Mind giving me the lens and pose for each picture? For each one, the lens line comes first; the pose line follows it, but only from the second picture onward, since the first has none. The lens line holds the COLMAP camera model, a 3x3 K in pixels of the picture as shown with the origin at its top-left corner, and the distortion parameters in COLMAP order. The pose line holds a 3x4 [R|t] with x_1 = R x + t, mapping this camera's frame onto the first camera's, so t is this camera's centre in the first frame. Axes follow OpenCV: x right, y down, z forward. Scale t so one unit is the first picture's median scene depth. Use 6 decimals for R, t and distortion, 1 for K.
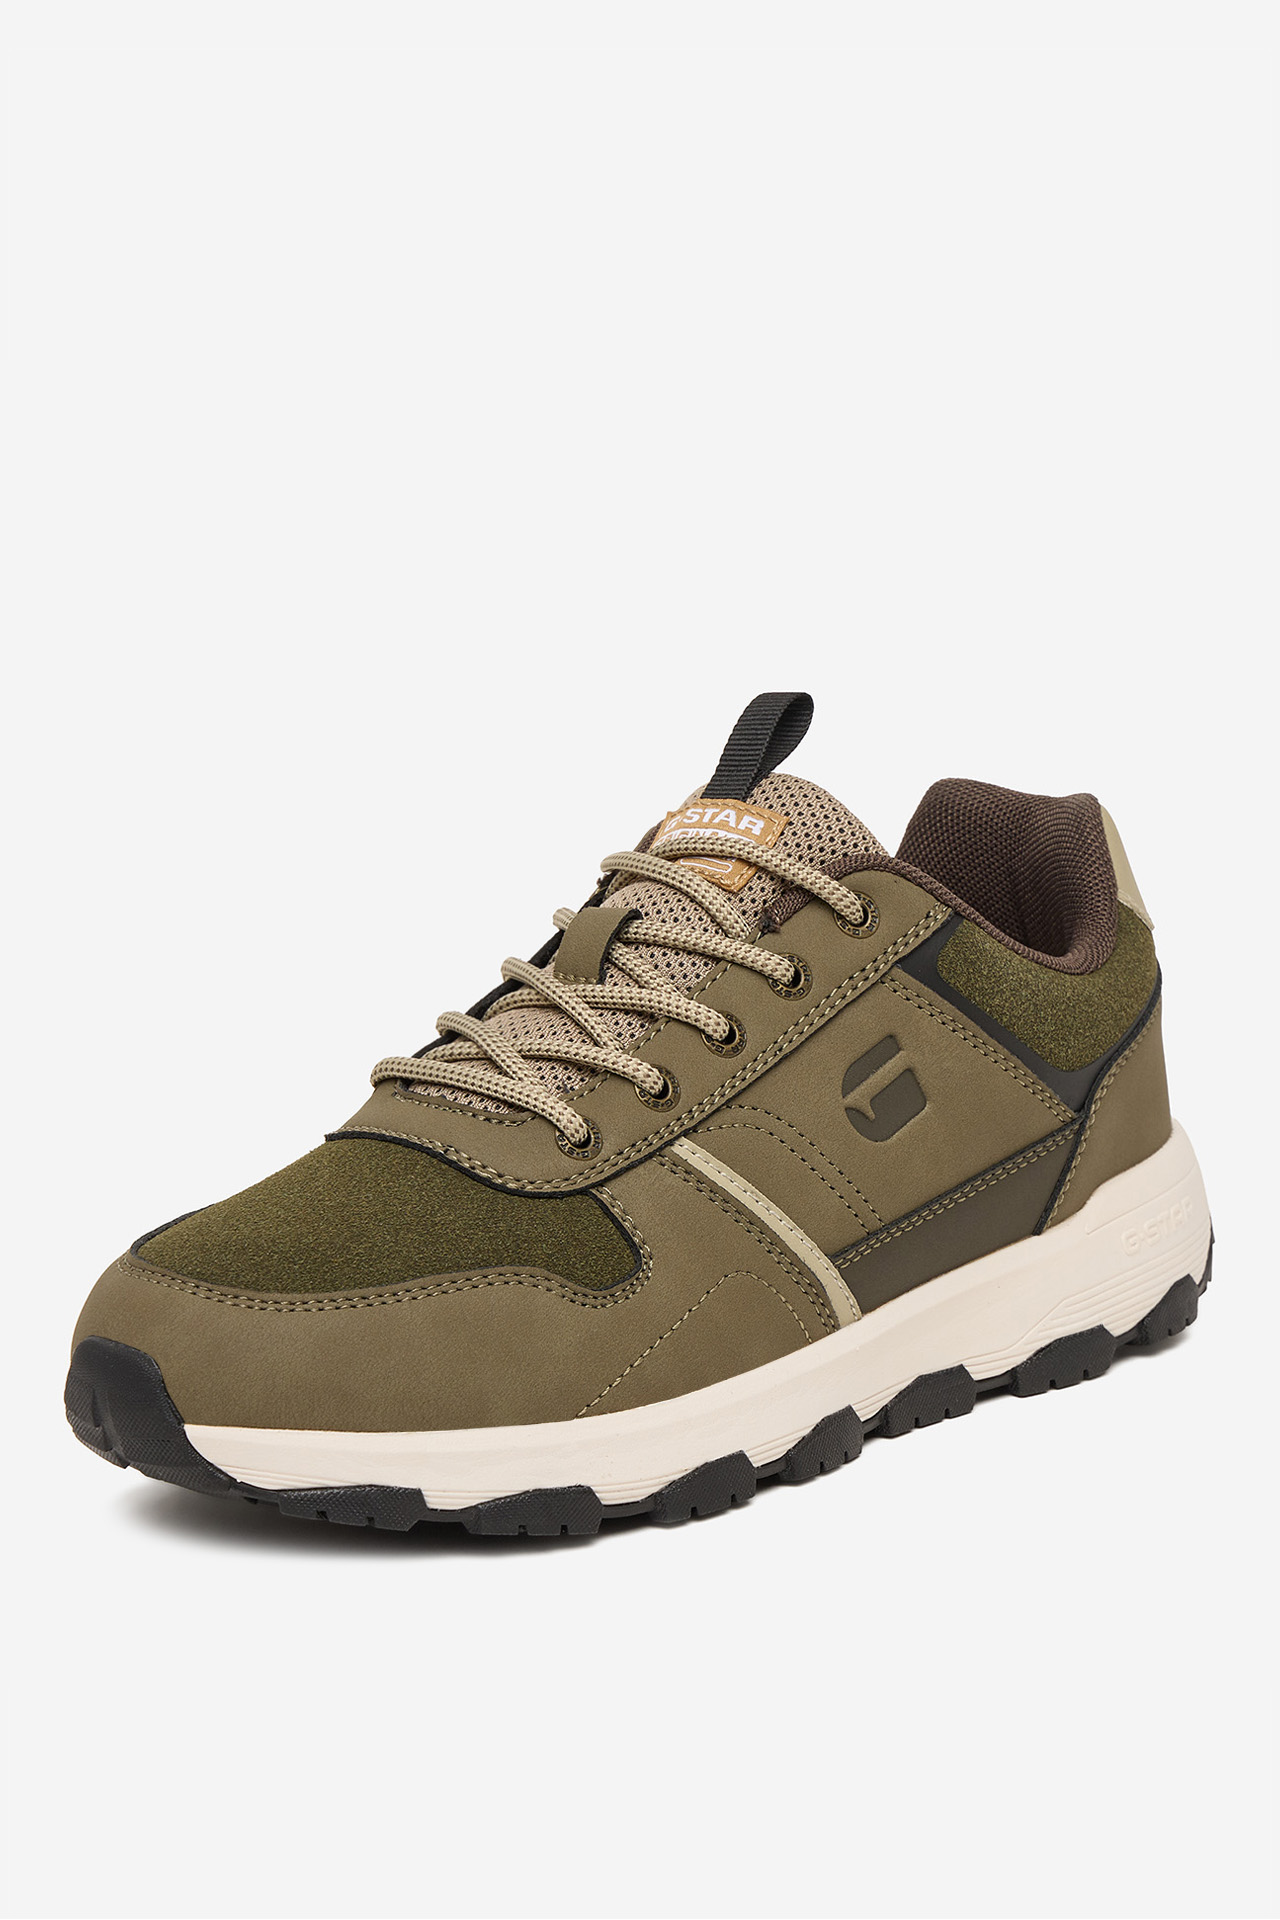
lens RADIAL K [[4817.9, 0, 640.0], [0, 4817.9, 960.0], [0, 0, 1]] dist [0.069965, 0.161478]
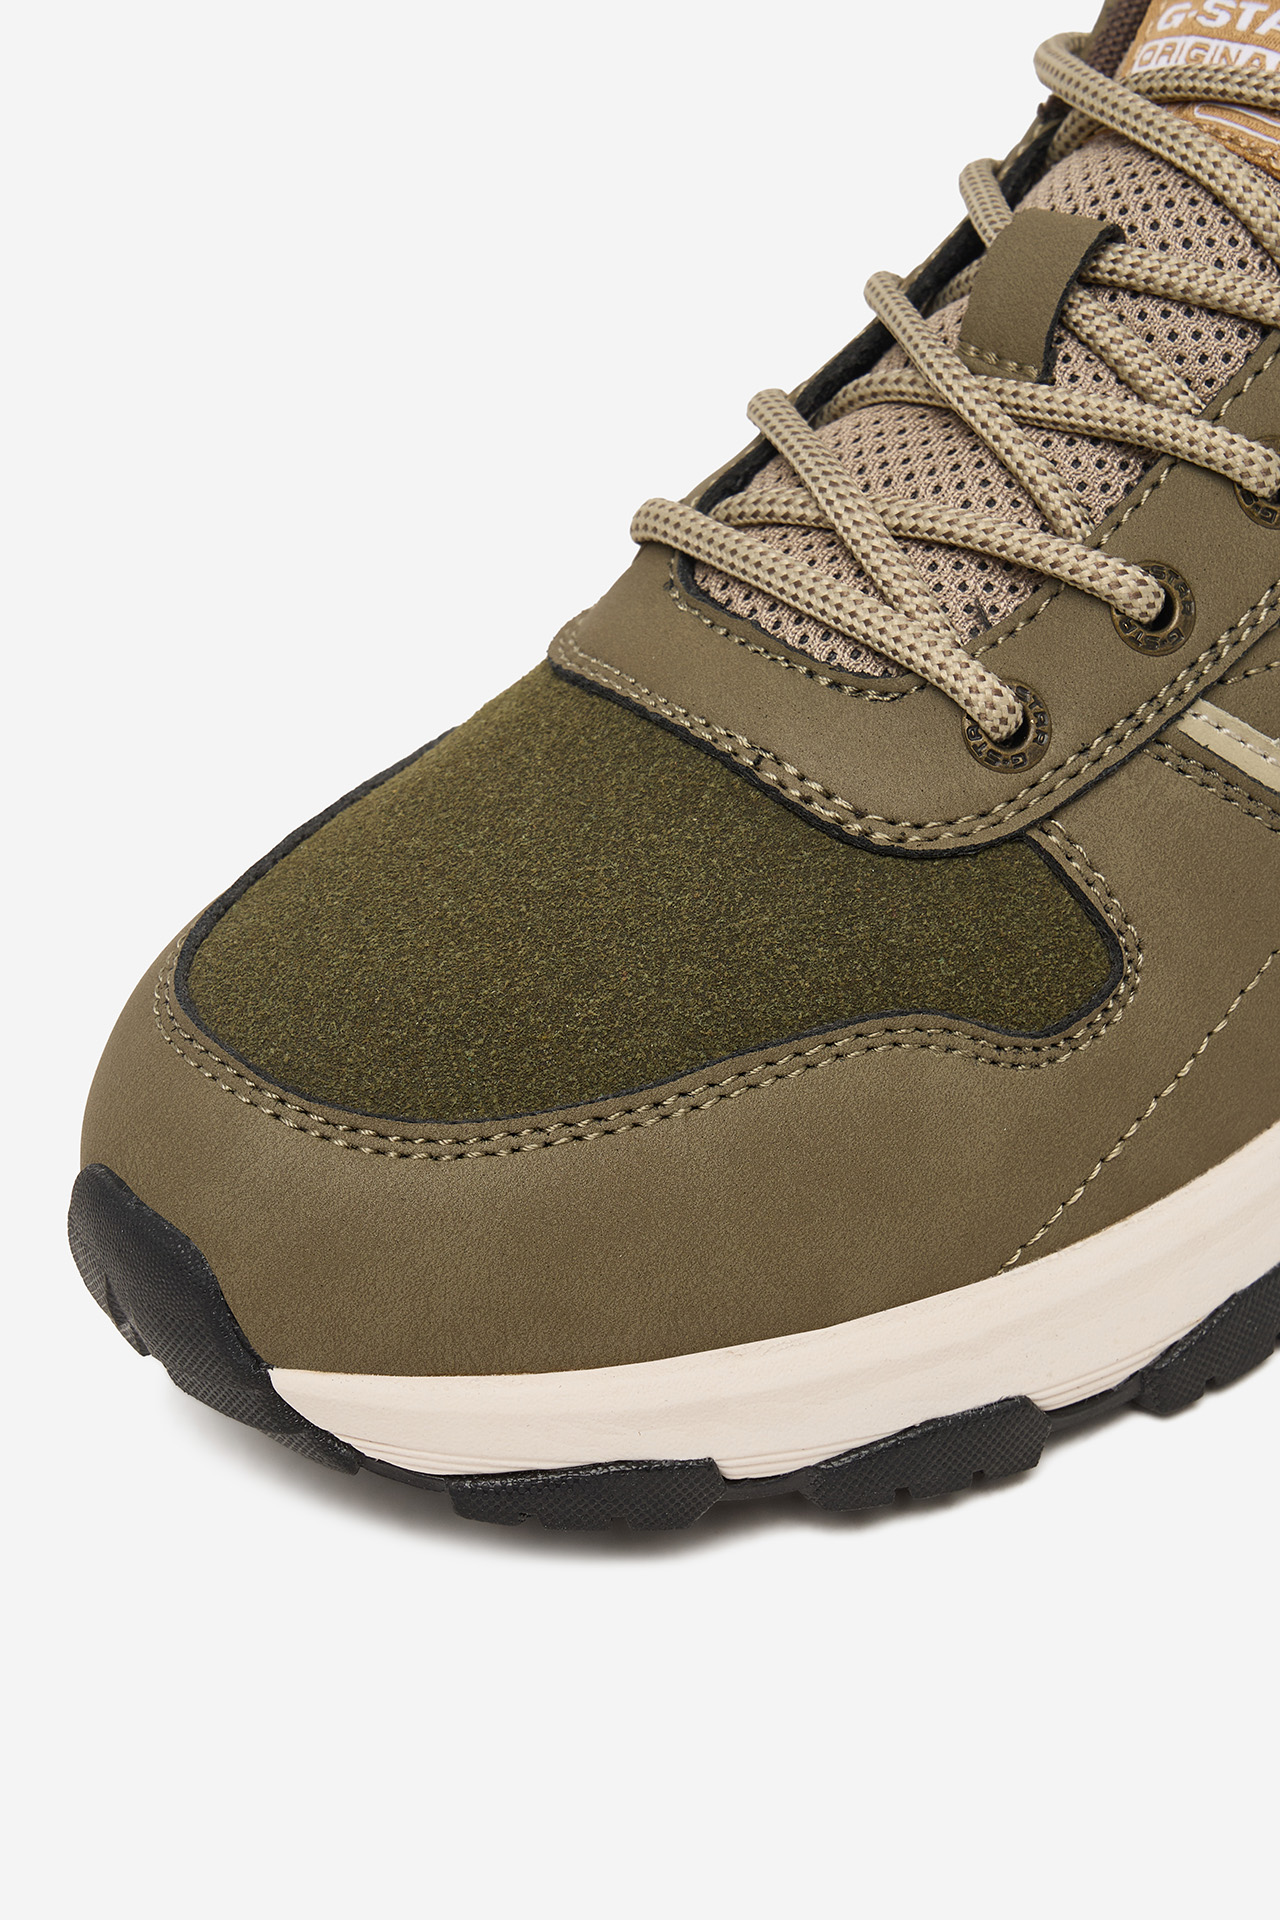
lens RADIAL K [[3798.8, 0, 734.7], [0, 3798.8, 960.2], [0, 0, 1]] dist [-0.066309, 0.329077]
pose [[0.997267, 0.006829, -0.073562, -0.011593], [0.020838, 0.929286, 0.368773, -0.094077], [0.070878, -0.369298, 0.926604, 0.597267]]
